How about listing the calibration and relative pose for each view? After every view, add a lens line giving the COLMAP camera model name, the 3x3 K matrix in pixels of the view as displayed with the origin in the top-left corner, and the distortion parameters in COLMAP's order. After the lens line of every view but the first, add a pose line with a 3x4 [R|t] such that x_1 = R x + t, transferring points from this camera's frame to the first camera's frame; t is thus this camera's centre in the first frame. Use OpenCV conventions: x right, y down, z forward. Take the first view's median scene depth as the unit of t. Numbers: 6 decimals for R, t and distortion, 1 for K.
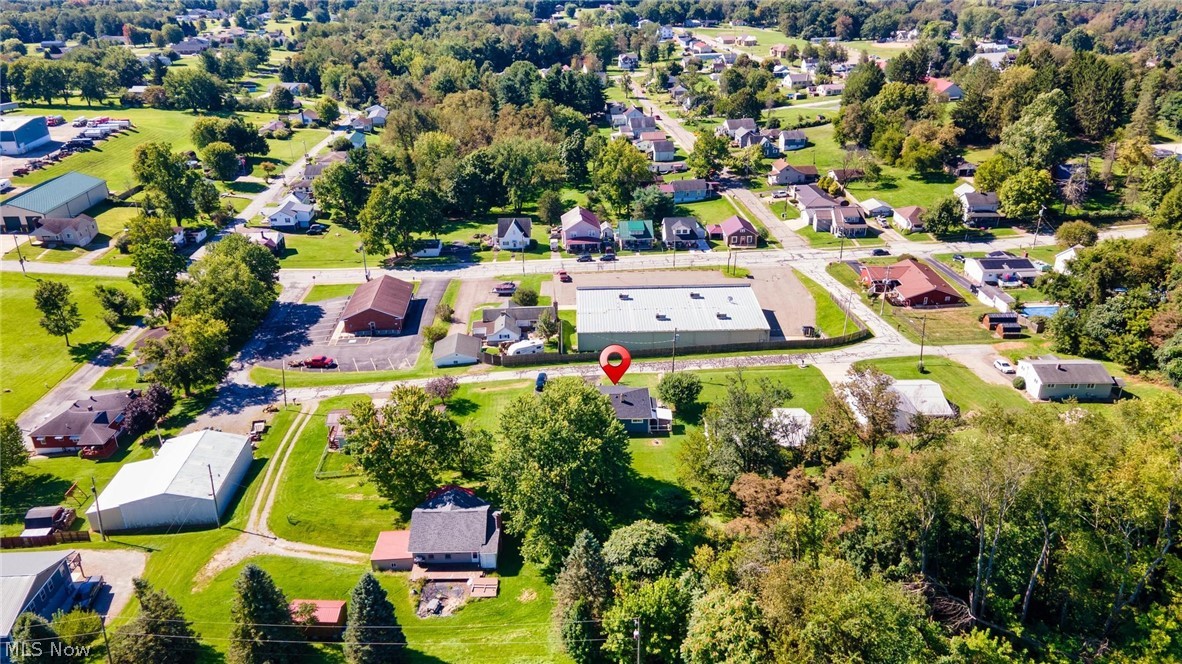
lens RADIAL K [[859.2, 0, 588.7], [0, 859.2, 331.0], [0, 0, 1]] dist [0.042552, 0.004070]
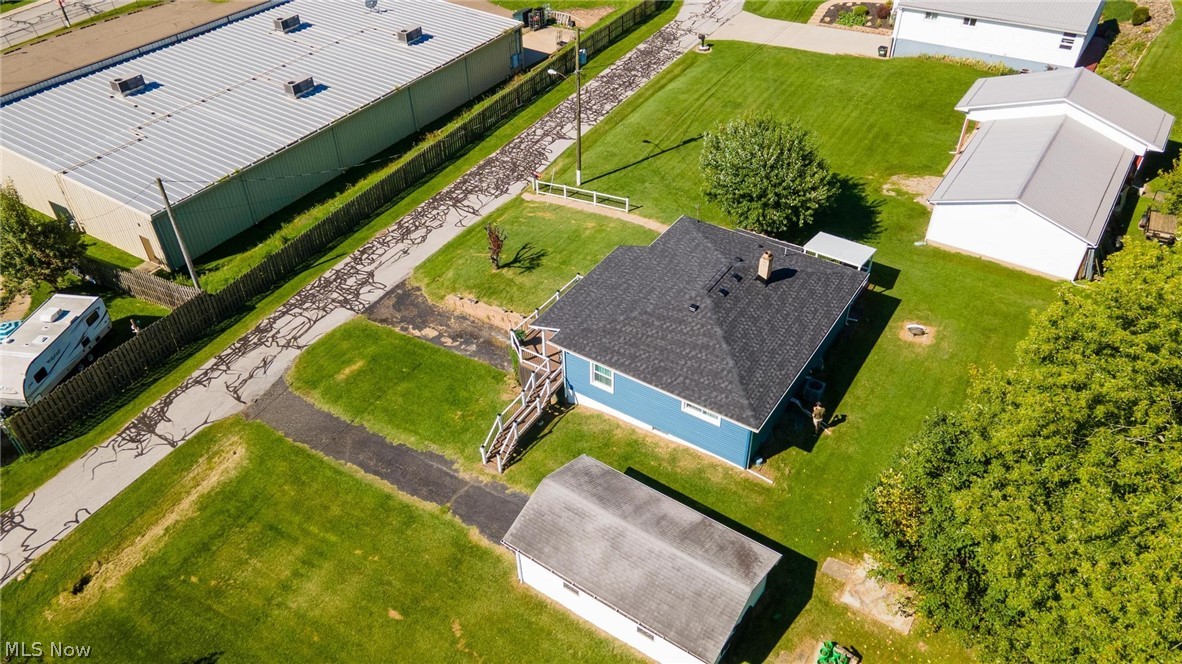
lens RADIAL K [[859.2, 0, 588.7], [0, 859.2, 331.0], [0, 0, 1]] dist [0.042552, 0.004070]
pose [[0.555328, -0.521358, 0.647917, -0.108574], [0.357007, 0.853103, 0.380475, -0.018576], [-0.751104, 0.020022, 0.659880, 0.505448]]
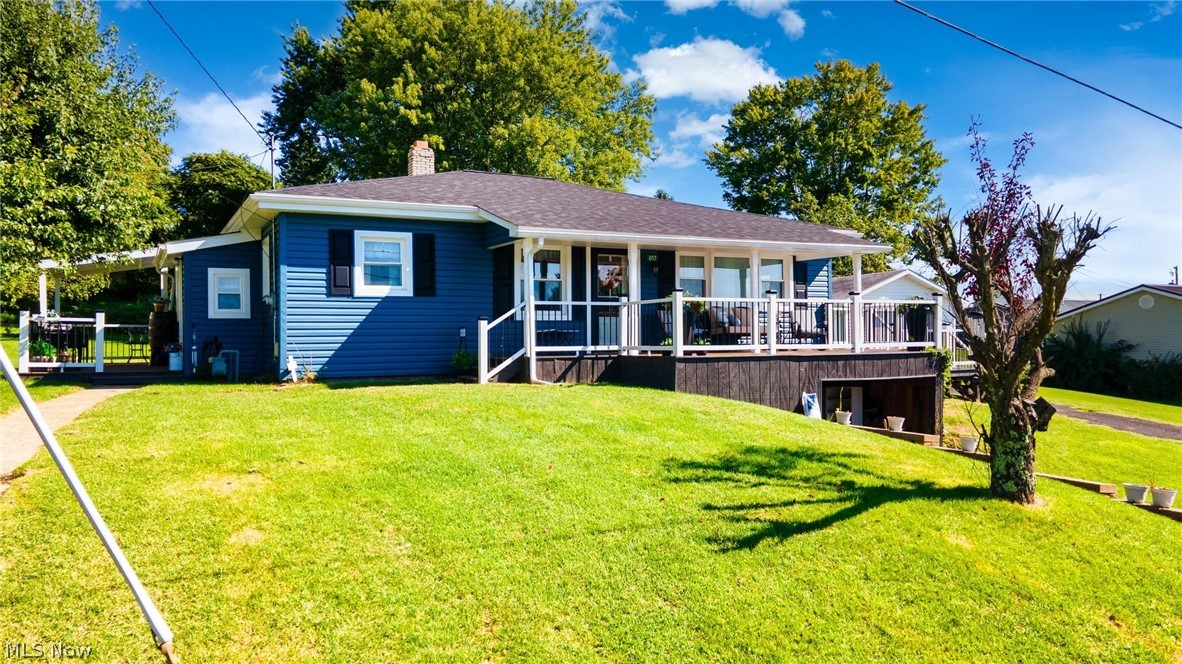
lens RADIAL K [[855.7, 0, 592.6], [0, 855.7, 330.6], [0, 0, 1]] dist [0.040493, 0.006905]
pose [[-0.887593, 0.018976, -0.460238, 0.048423], [-0.174392, 0.910933, 0.373883, 0.023868], [0.426341, 0.412117, -0.805228, 0.673769]]
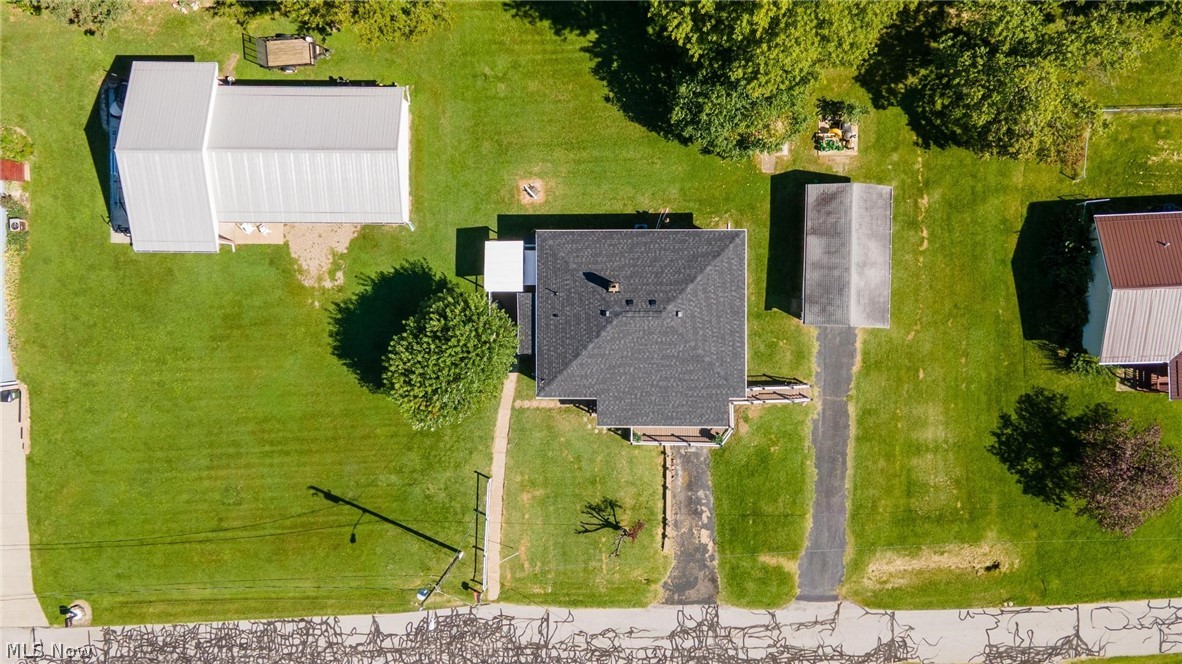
lens RADIAL K [[849.8, 0, 591.0], [0, 849.8, 332.0], [0, 0, 1]] dist [0.034576, 0.001663]
pose [[-0.999379, -0.004871, 0.034905, 0.021150], [0.033669, -0.424640, 0.904736, -0.146571], [0.010415, 0.905349, 0.424540, 0.510344]]
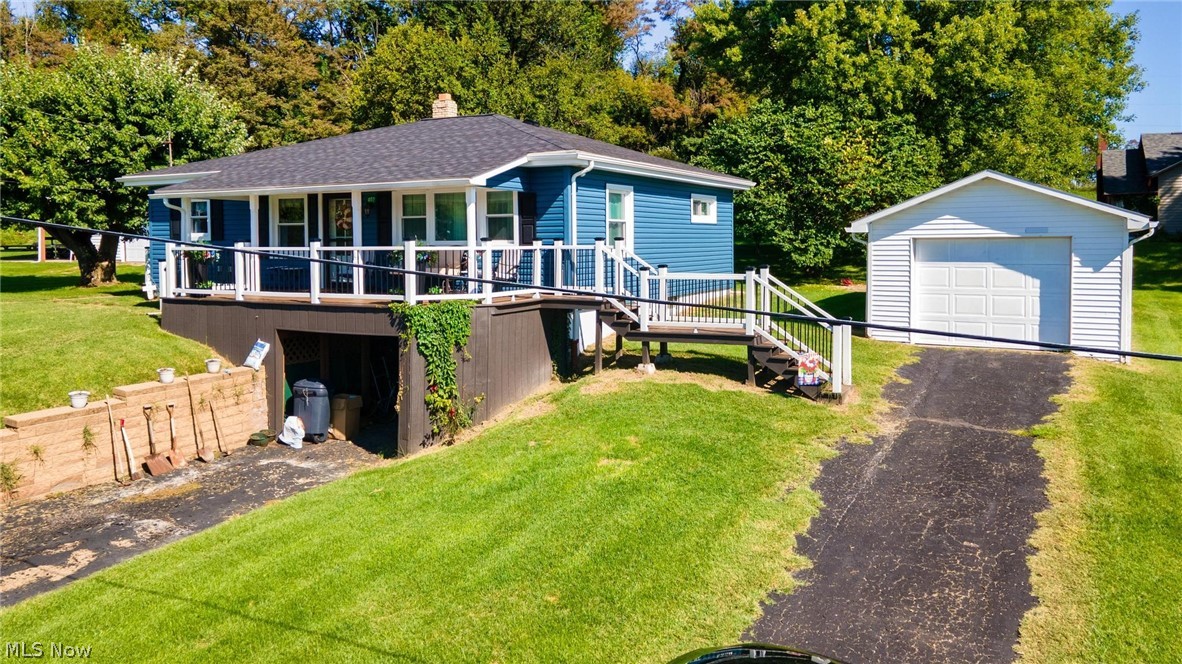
lens RADIAL K [[878.3, 0, 597.1], [0, 878.3, 271.1], [0, 0, 1]] dist [0.038768, -0.002344]
pose [[-0.882431, 0.002785, 0.470434, -0.042065], [0.213984, 0.892925, 0.396100, 0.023587], [-0.418960, 0.450196, -0.788541, 0.670875]]
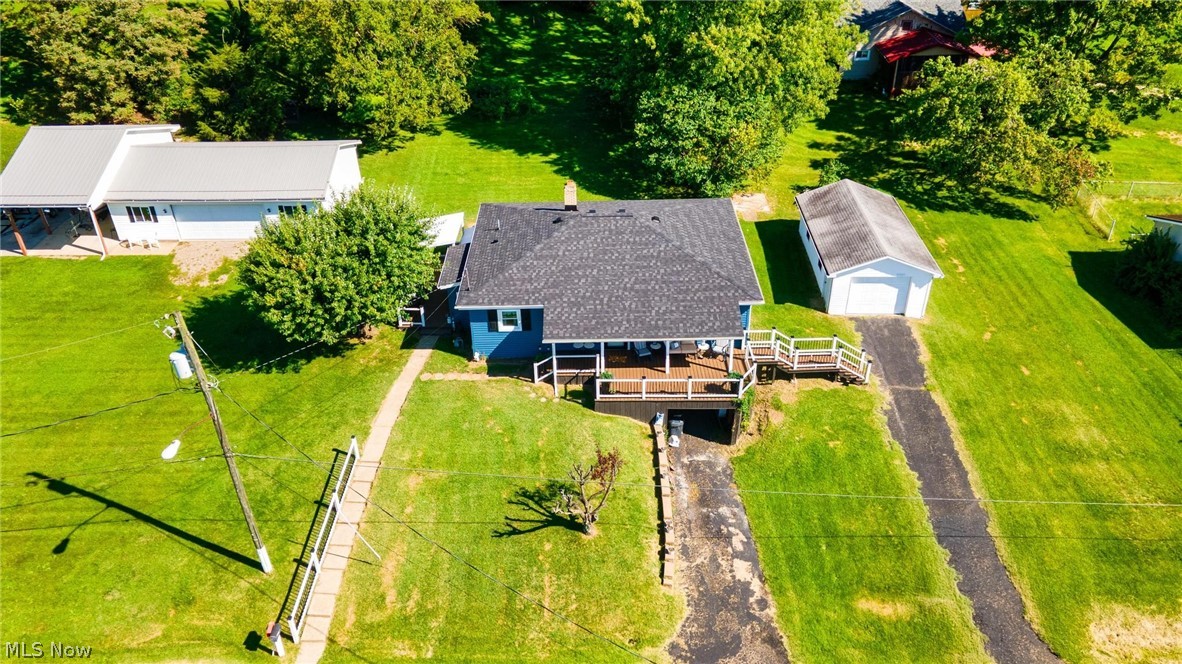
lens RADIAL K [[883.6, 0, 587.2], [0, 883.6, 310.2], [0, 0, 1]] dist [0.034151, 0.006848]
pose [[-0.999398, 0.023426, 0.025606, 0.015876], [0.034274, 0.550279, 0.834277, -0.084905], [0.005454, 0.834652, -0.550751, 0.700537]]
